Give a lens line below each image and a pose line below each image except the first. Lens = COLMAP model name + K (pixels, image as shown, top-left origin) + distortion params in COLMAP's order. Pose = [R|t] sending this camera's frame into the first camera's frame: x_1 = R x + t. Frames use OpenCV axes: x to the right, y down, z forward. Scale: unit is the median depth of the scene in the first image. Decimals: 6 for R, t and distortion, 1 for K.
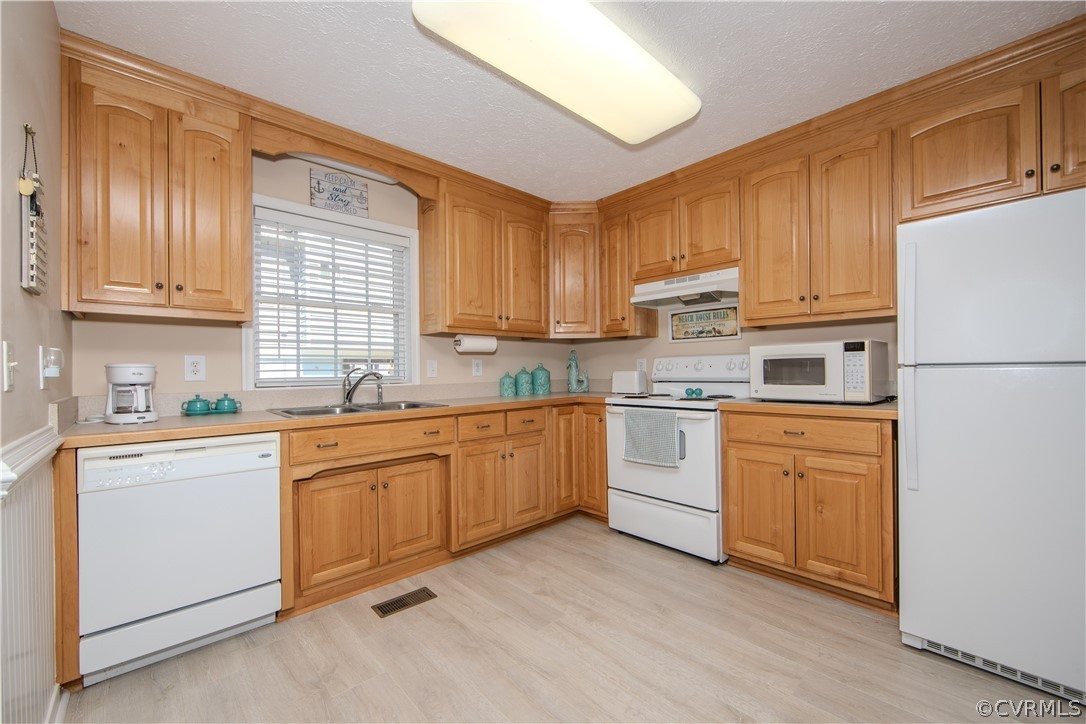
lens RADIAL K [[431.0, 0, 539.2], [0, 431.0, 369.0], [0, 0, 1]] dist [-0.012650, 0.000649]
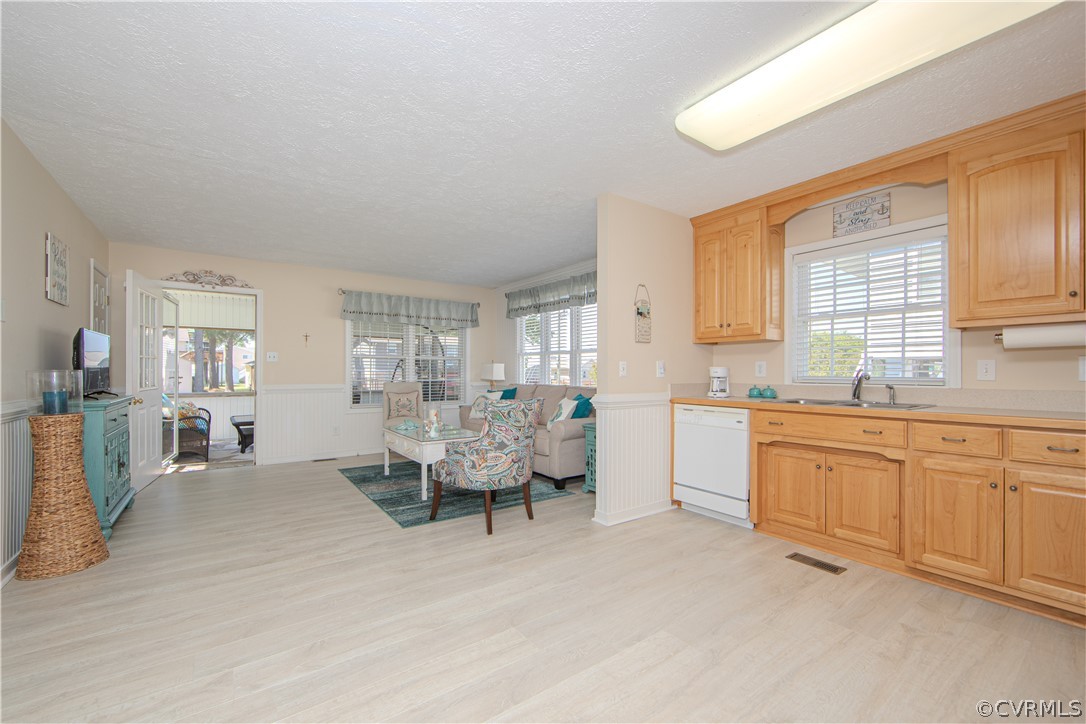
lens RADIAL K [[431.0, 0, 535.3], [0, 431.0, 369.6], [0, 0, 1]] dist [-0.012650, 0.000649]
pose [[-0.116347, 0.004591, -0.993198, 0.862316], [-0.003189, 0.999982, 0.004995, -0.004875], [0.993204, 0.003748, -0.116330, 0.316140]]
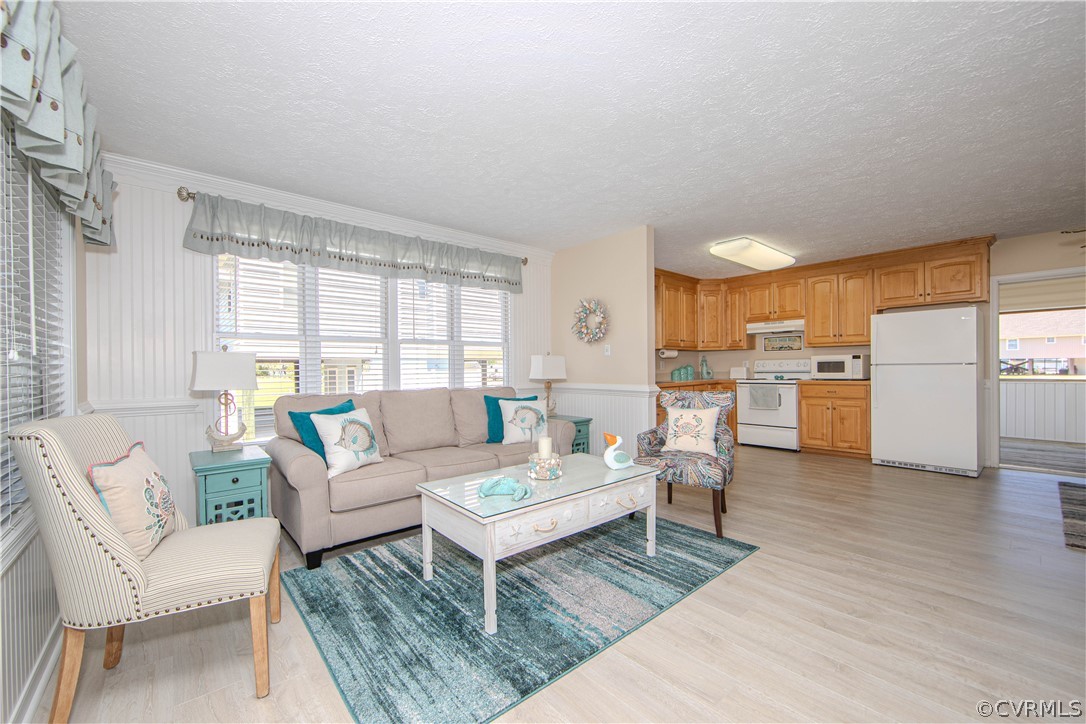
lens RADIAL K [[431.0, 0, 536.7], [0, 431.0, 370.1], [0, 0, 1]] dist [-0.012650, 0.000649]
pose [[0.999387, 0.000610, -0.034997, -0.905200], [-0.000330, 0.999968, 0.008003, 0.004606], [0.035001, -0.007986, 0.999355, -1.357058]]
